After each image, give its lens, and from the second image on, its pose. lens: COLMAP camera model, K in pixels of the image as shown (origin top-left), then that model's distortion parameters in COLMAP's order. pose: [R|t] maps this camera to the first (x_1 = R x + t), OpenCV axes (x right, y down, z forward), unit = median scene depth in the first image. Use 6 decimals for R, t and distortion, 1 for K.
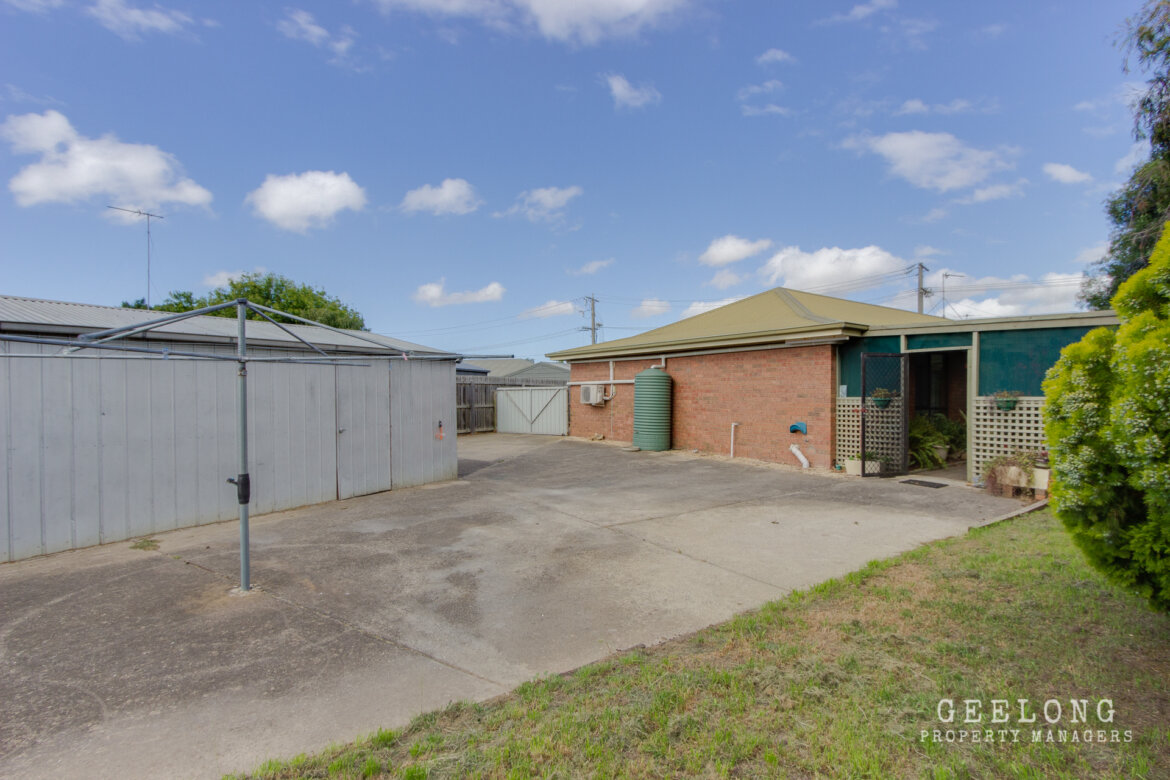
lens RADIAL K [[546.7, 0, 586.0], [0, 546.7, 390.3], [0, 0, 1]] dist [-0.010345, 0.000043]
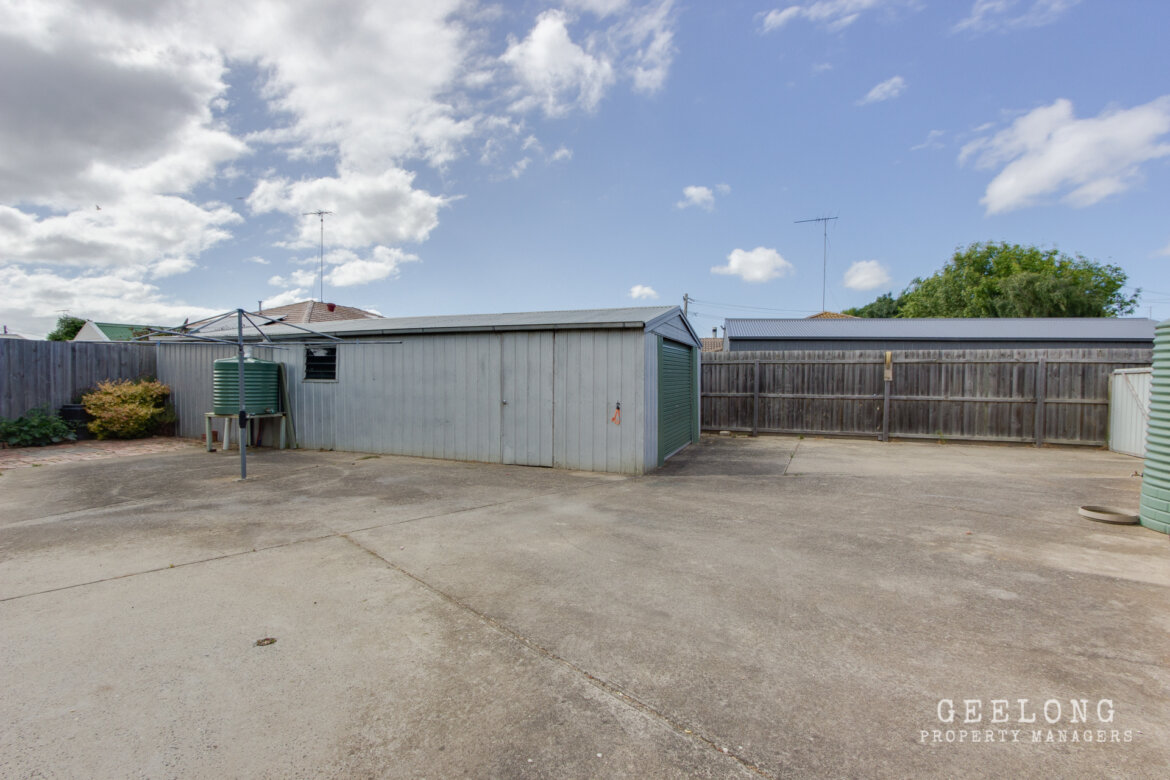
lens RADIAL K [[546.7, 0, 586.2], [0, 546.7, 387.6], [0, 0, 1]] dist [-0.010345, 0.000043]
pose [[0.190205, 0.027449, -0.981361, 0.621806], [-0.010340, 0.999610, 0.025956, 0.011765], [0.981690, 0.005210, 0.190415, 0.862196]]
